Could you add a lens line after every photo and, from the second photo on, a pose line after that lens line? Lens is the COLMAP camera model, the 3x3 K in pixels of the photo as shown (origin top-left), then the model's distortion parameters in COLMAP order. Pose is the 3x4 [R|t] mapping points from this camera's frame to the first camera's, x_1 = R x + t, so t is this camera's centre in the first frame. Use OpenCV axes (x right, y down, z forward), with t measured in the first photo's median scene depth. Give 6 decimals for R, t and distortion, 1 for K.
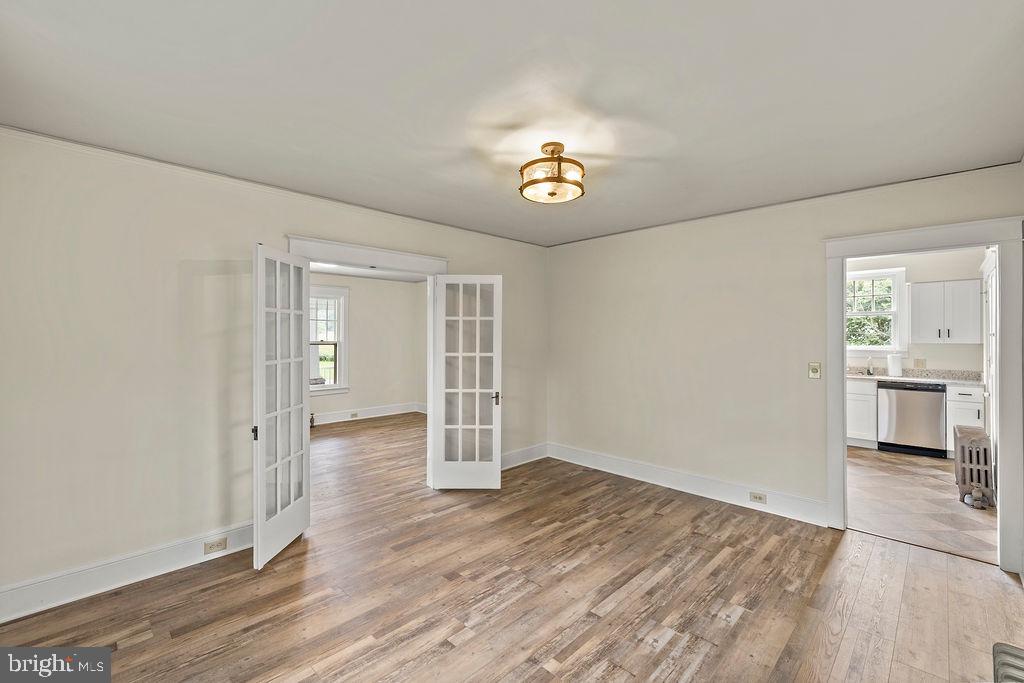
lens RADIAL K [[439.1, 0, 507.8], [0, 439.1, 345.3], [0, 0, 1]] dist [0.005291, 0.000466]
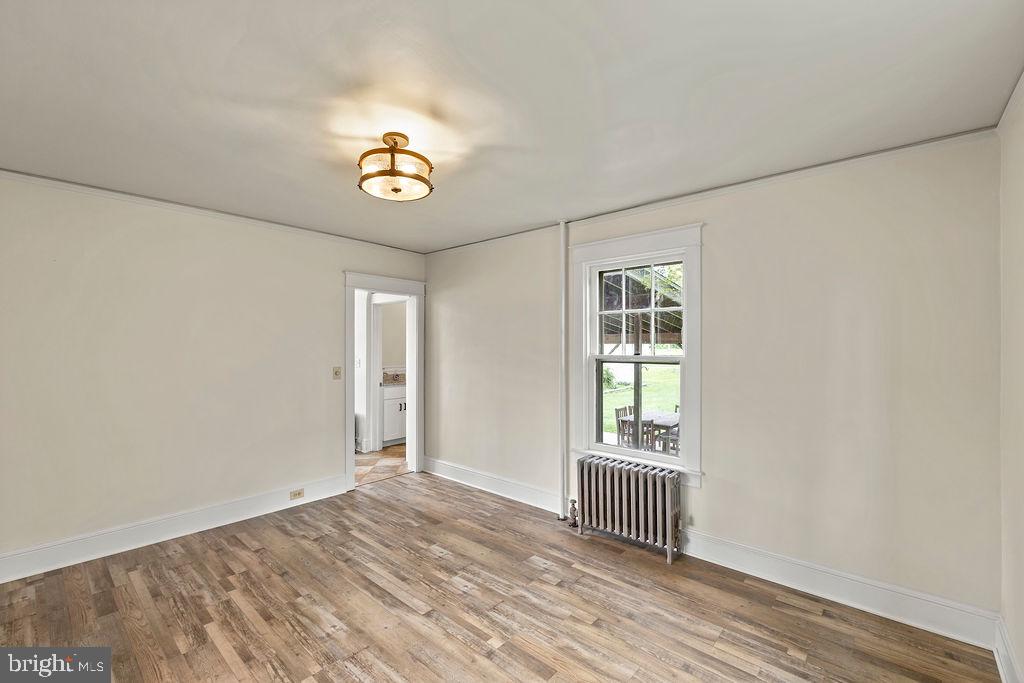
lens RADIAL K [[439.1, 0, 501.1], [0, 439.1, 346.2], [0, 0, 1]] dist [0.005291, 0.000466]
pose [[-0.046877, -0.001798, 0.998899, -0.627957], [0.016520, 0.999860, 0.002575, -0.013670], [-0.998764, 0.016622, -0.046841, 0.639285]]
